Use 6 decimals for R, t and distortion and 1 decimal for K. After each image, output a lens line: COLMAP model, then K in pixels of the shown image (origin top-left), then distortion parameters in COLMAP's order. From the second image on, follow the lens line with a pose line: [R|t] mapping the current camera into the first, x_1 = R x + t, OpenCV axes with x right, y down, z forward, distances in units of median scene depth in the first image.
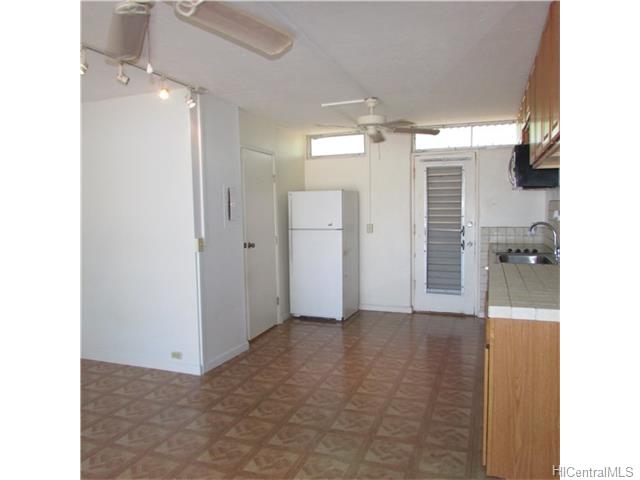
lens RADIAL K [[453.1, 0, 321.8], [0, 453.1, 236.5], [0, 0, 1]] dist [-0.028702, -0.003142]
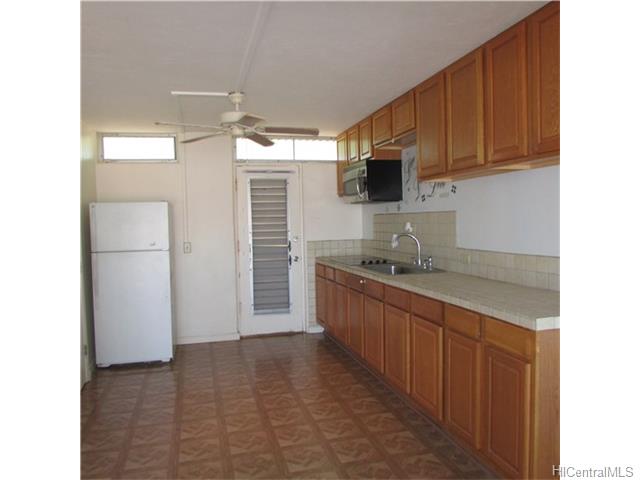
lens RADIAL K [[453.1, 0, 319.9], [0, 453.1, 238.8], [0, 0, 1]] dist [-0.028702, -0.003142]
pose [[0.820550, -0.029114, 0.570833, -0.232582], [0.048750, 0.998628, -0.019144, -0.007484], [-0.569492, 0.043536, 0.820843, 0.207321]]
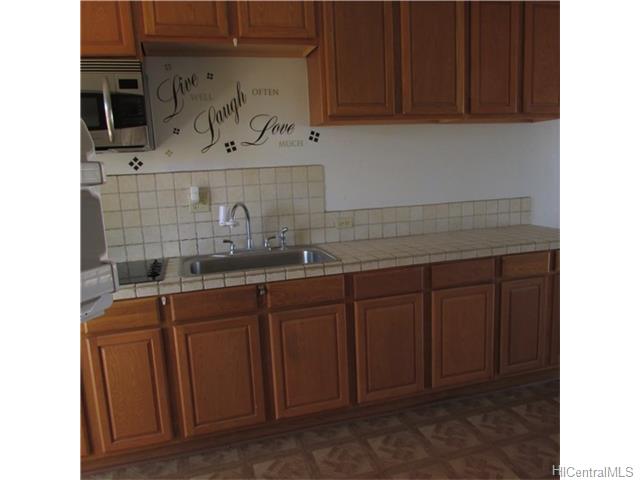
lens RADIAL K [[453.1, 0, 319.9], [0, 453.1, 240.0], [0, 0, 1]] dist [-0.028702, -0.003142]
pose [[-0.584595, -0.099358, 0.805218, -0.033485], [0.099914, 0.976102, 0.192982, -0.108440], [-0.805150, 0.193268, -0.560697, 1.436987]]
